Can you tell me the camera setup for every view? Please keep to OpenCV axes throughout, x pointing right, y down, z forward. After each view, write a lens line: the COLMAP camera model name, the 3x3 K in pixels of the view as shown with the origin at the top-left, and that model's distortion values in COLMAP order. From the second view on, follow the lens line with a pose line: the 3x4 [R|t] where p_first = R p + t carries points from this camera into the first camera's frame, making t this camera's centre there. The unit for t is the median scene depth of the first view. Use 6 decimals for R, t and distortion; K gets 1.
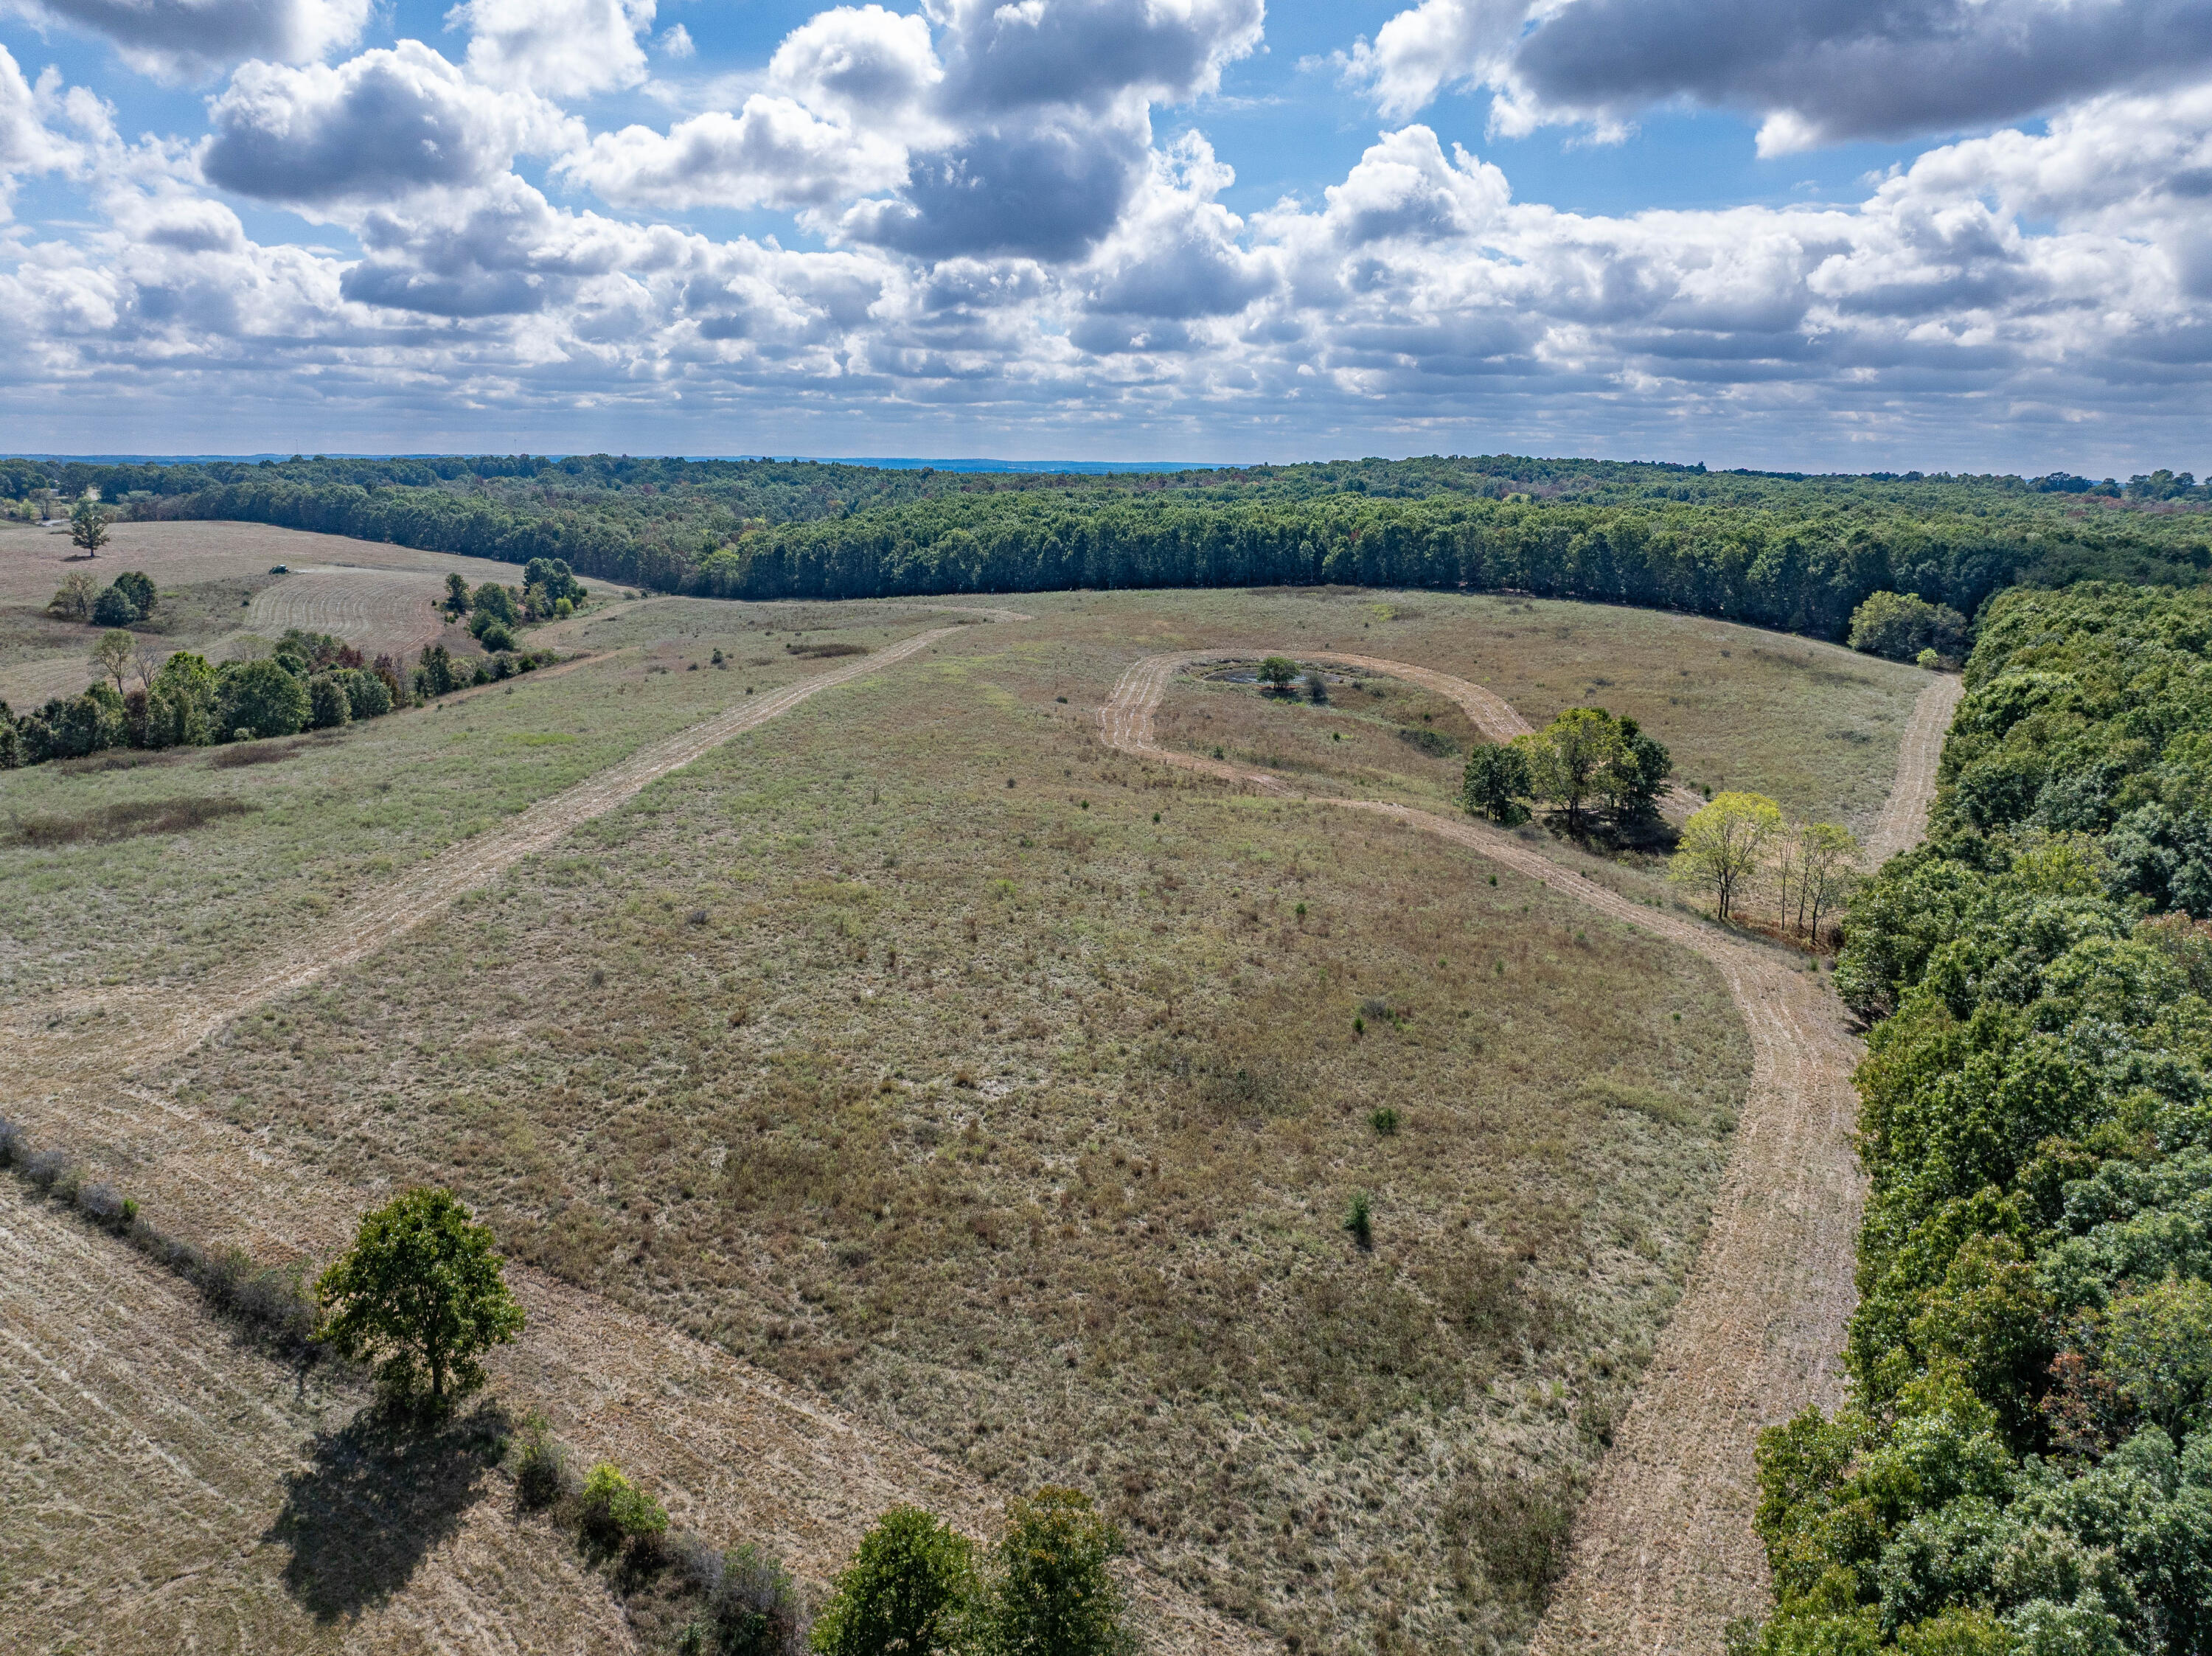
lens RADIAL K [[1539.8, 0, 1104.8], [0, 1539.8, 839.6], [0, 0, 1]] dist [-0.036638, 0.002135]
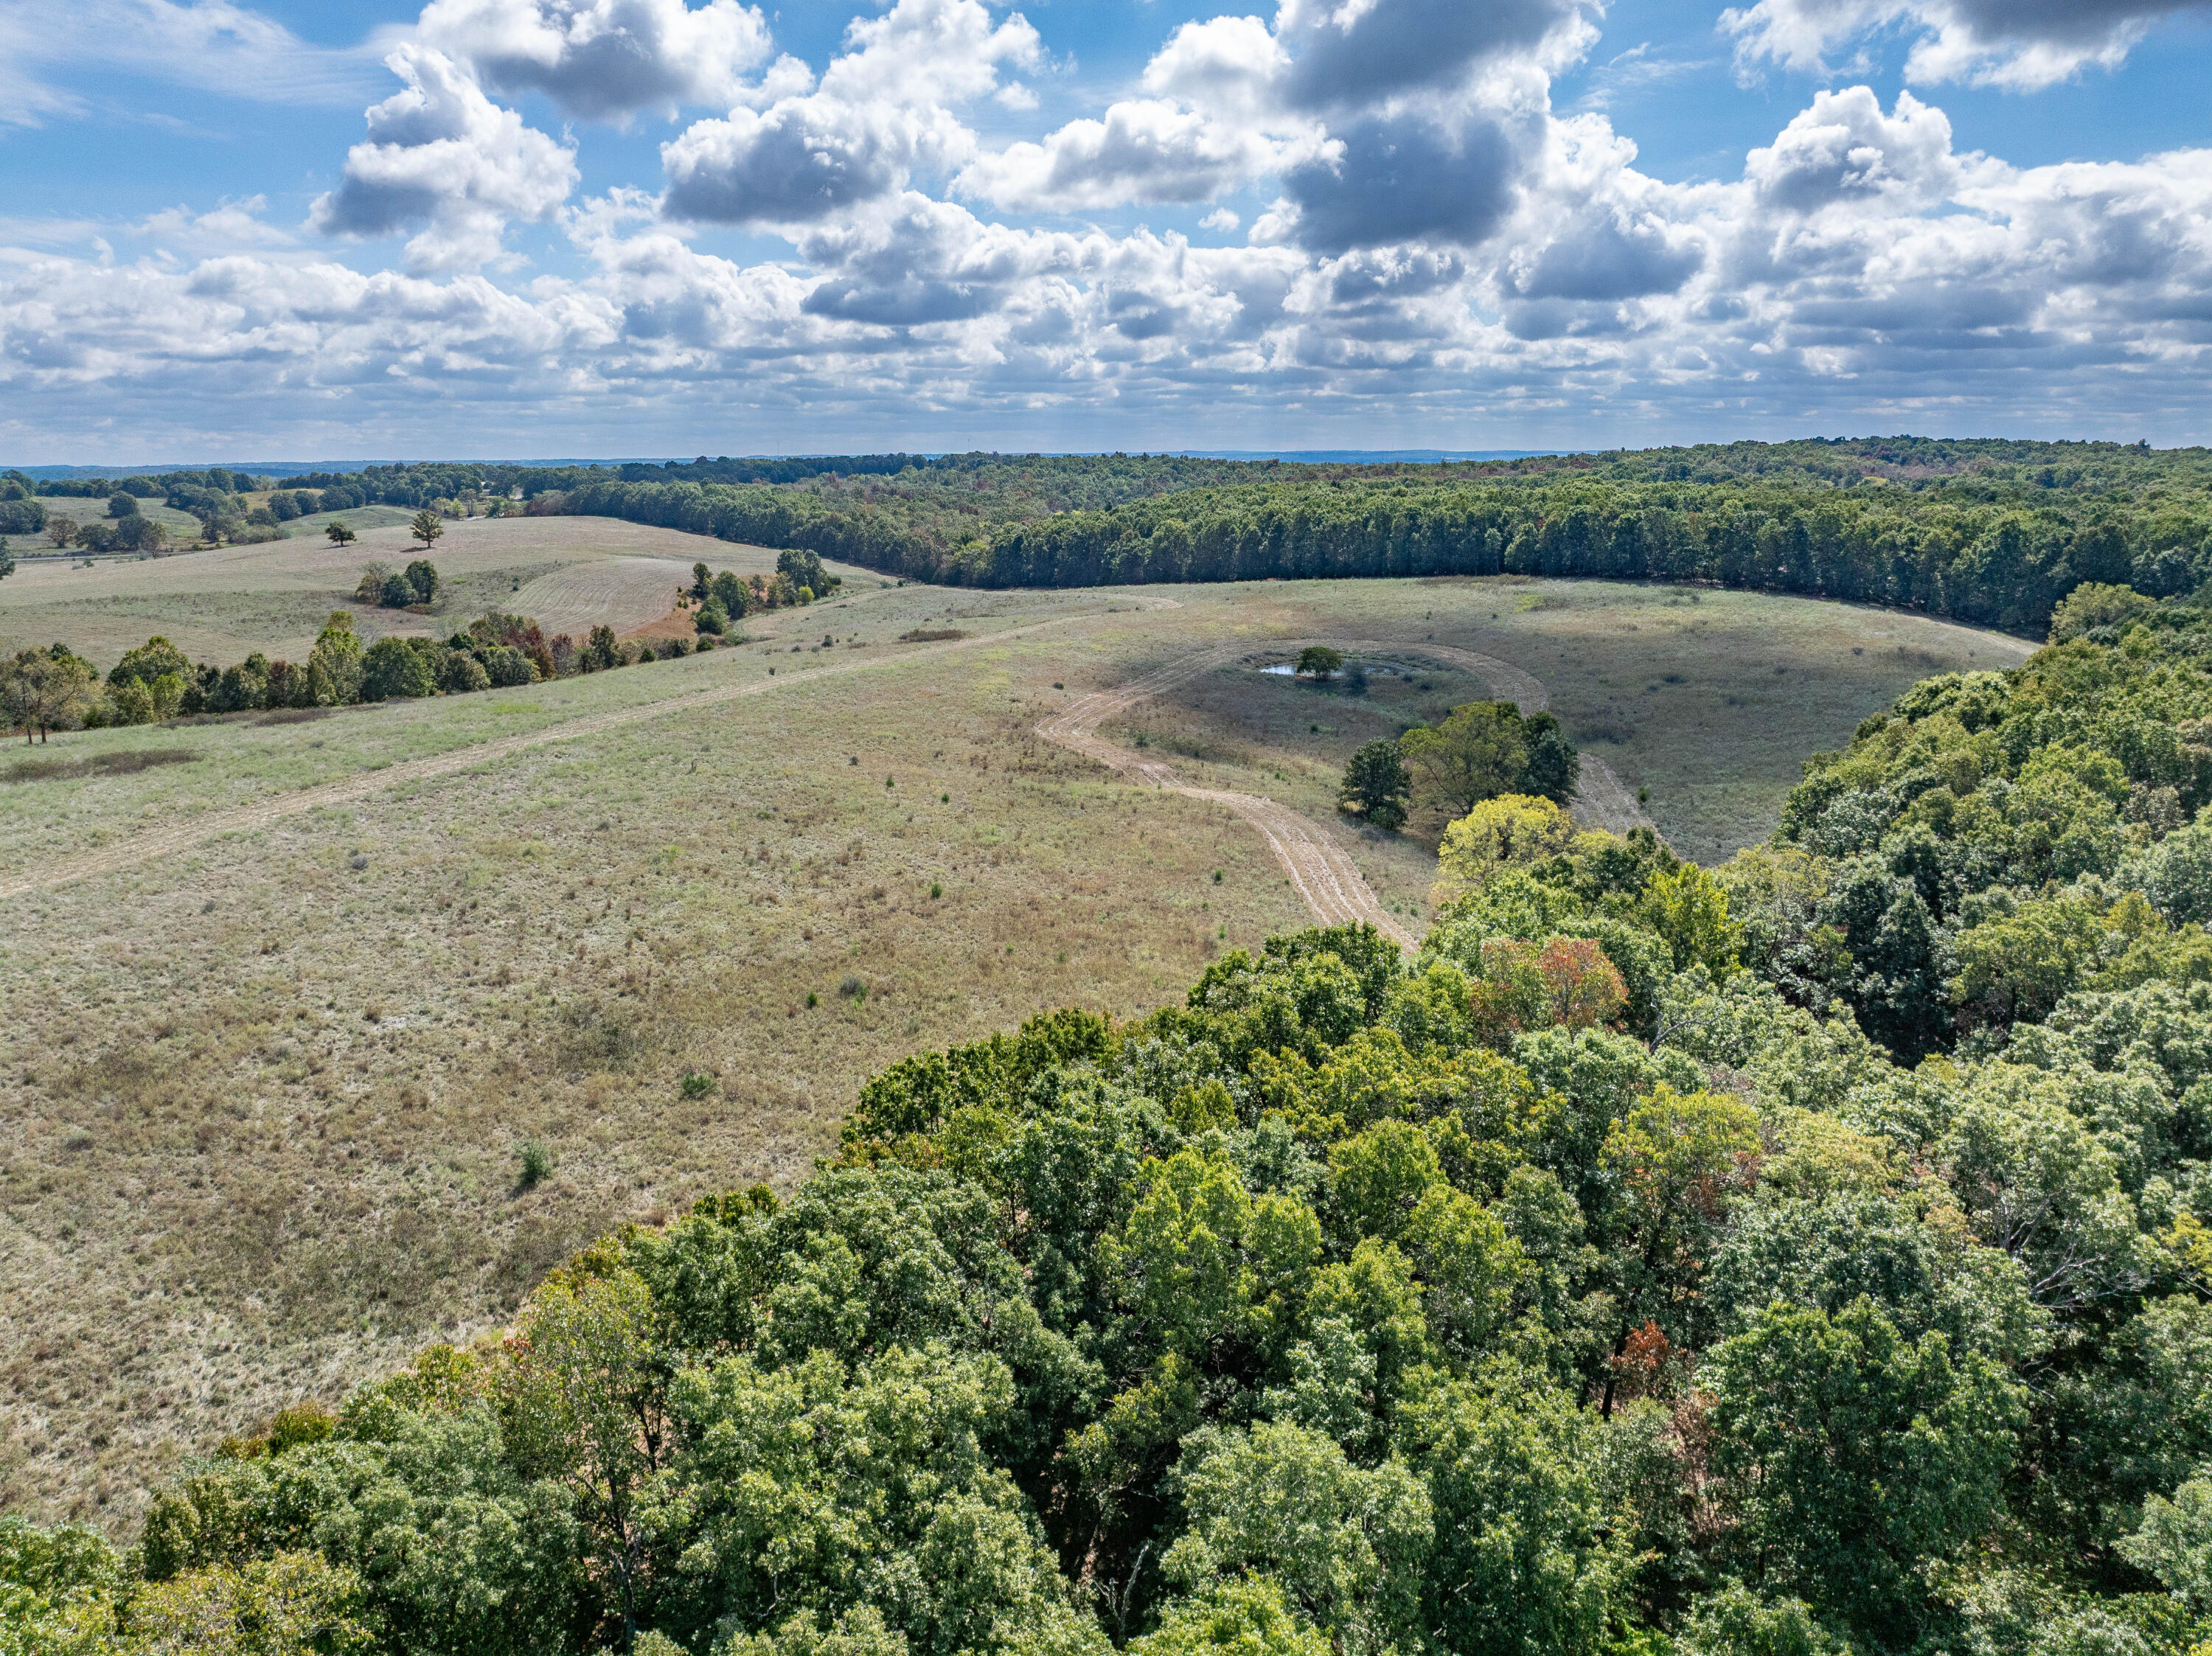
lens RADIAL K [[1539.8, 0, 1110.5], [0, 1539.8, 828.2], [0, 0, 1]] dist [-0.036638, 0.002135]
pose [[0.961555, 0.045502, -0.270817, 0.053627], [-0.046194, 0.998925, 0.003823, -0.000440], [0.270700, 0.008834, 0.962623, 0.006301]]
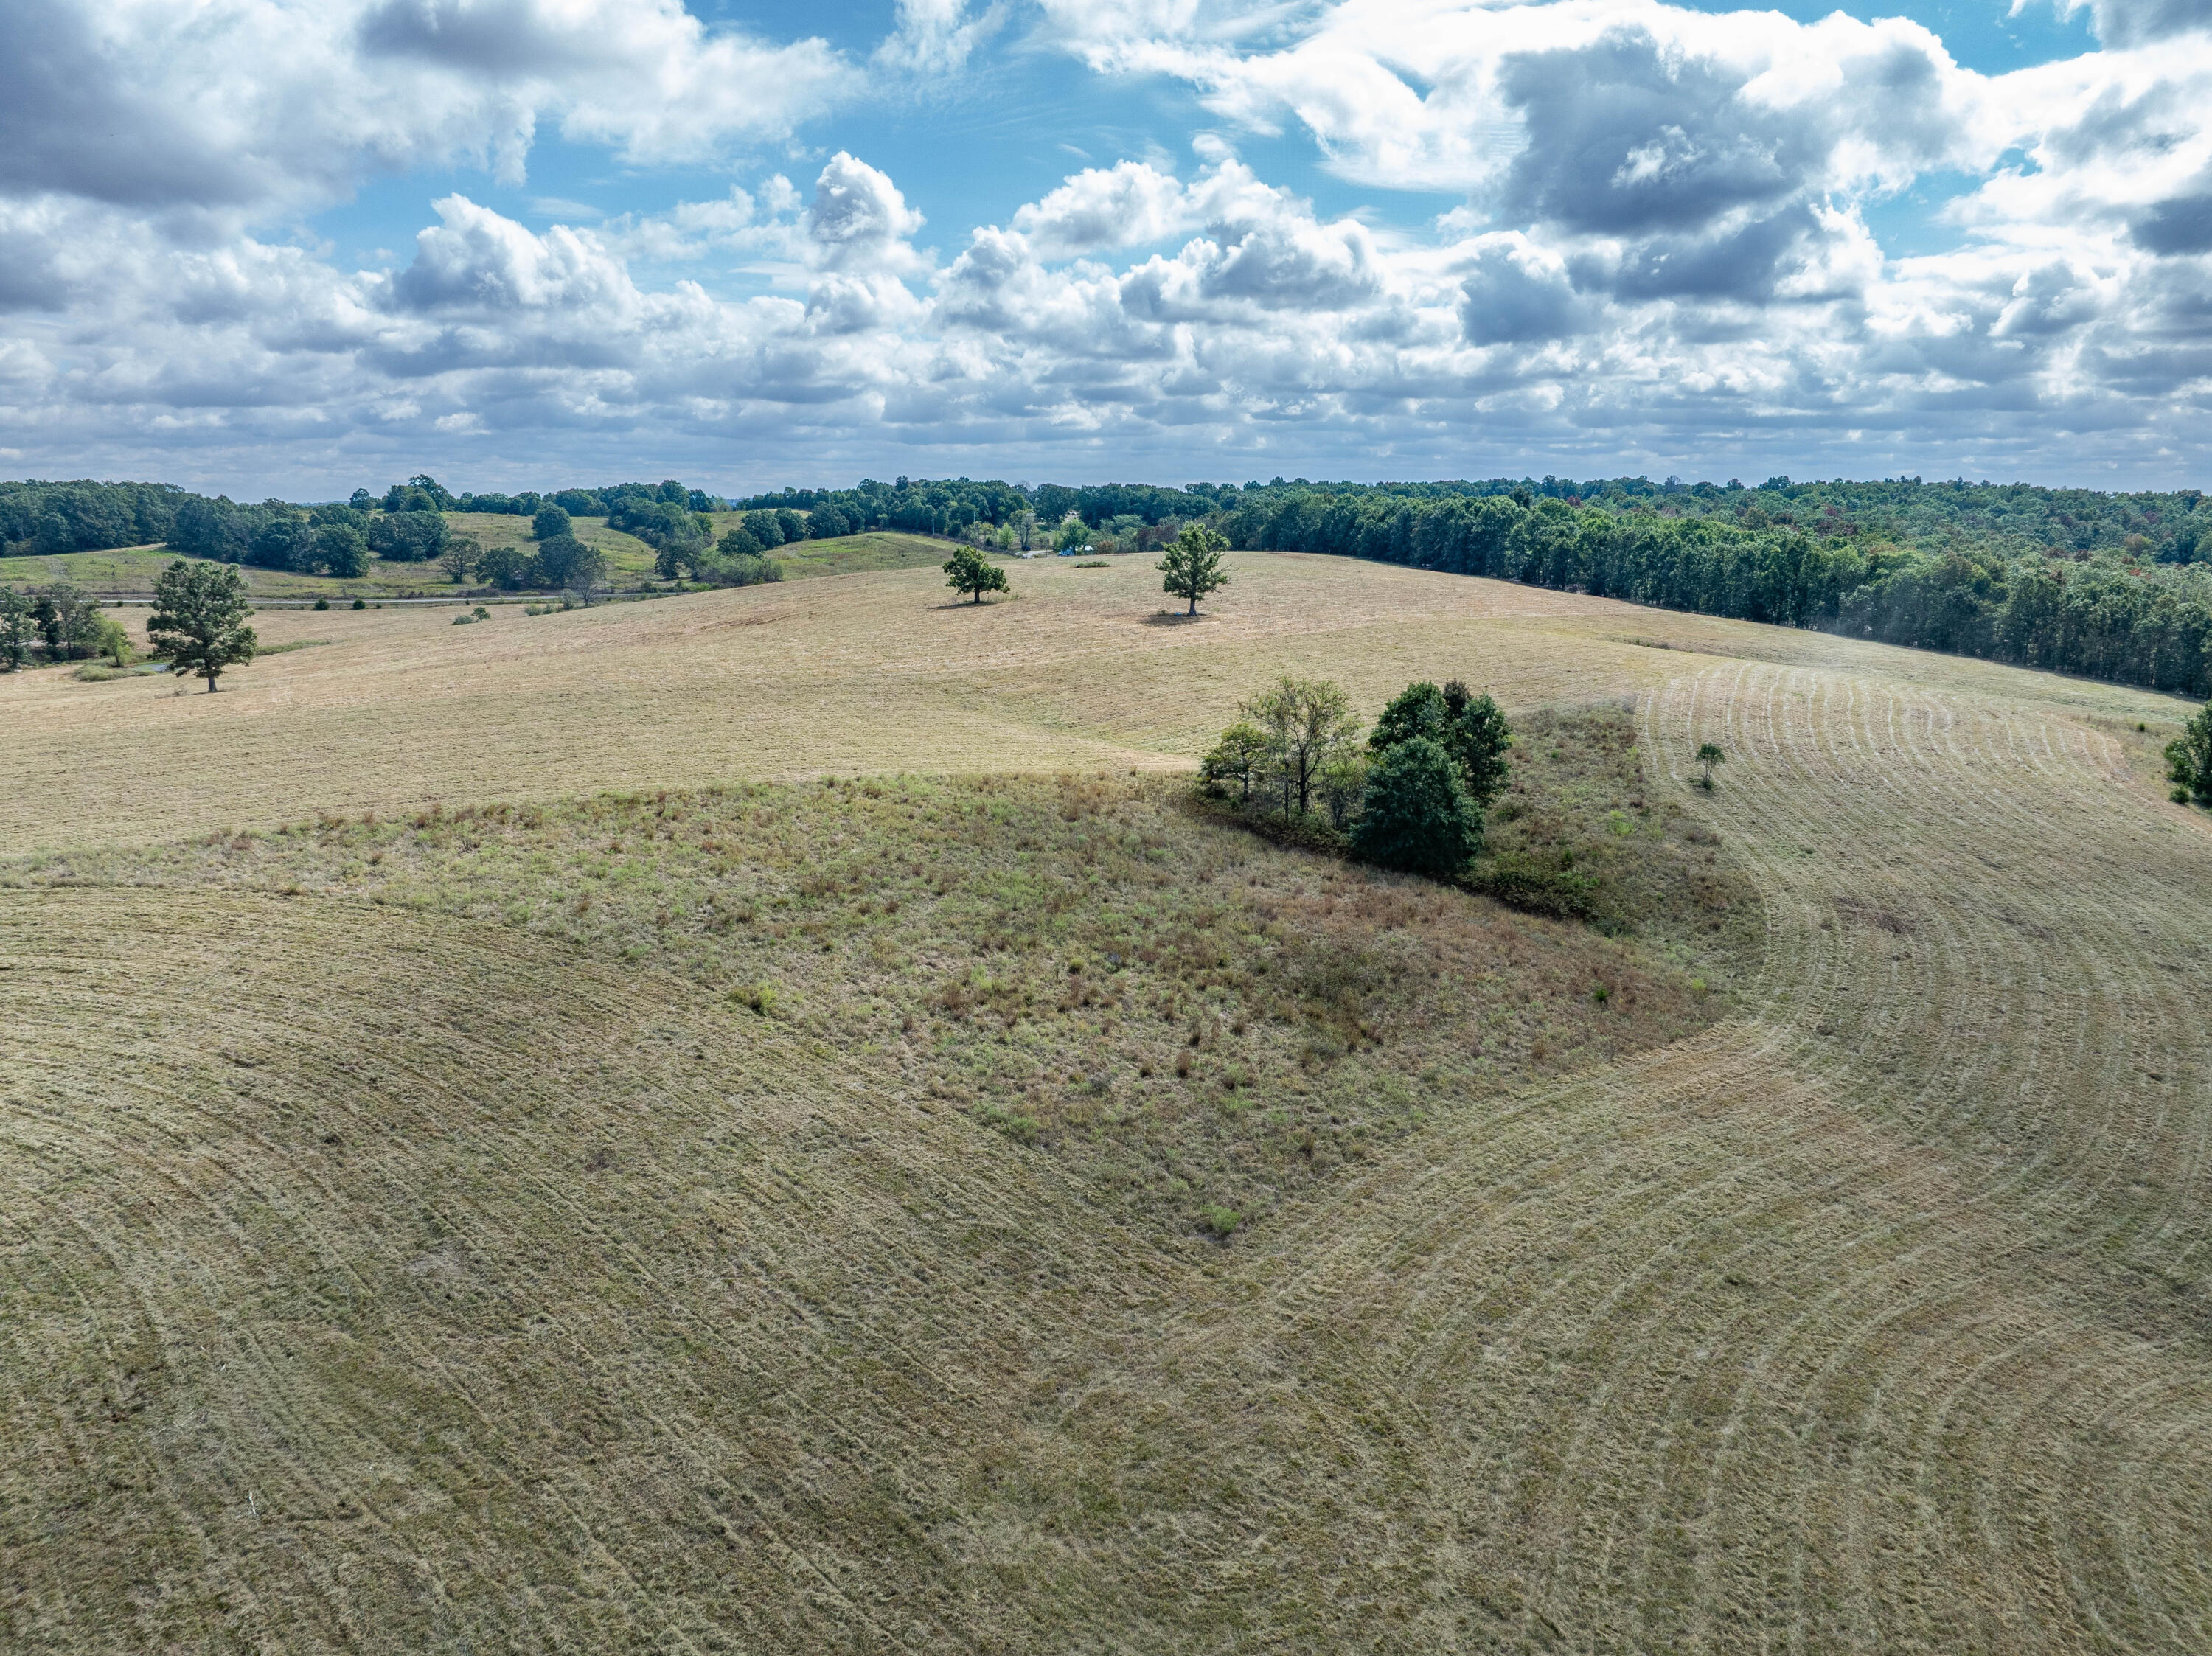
lens RADIAL K [[1539.8, 0, 1113.1], [0, 1539.8, 825.3], [0, 0, 1]] dist [-0.036638, 0.002135]
pose [[0.872916, 0.088840, -0.479714, -0.153285], [-0.107471, 0.994142, -0.011452, -0.038290], [0.475886, 0.061552, 0.877350, 0.192202]]
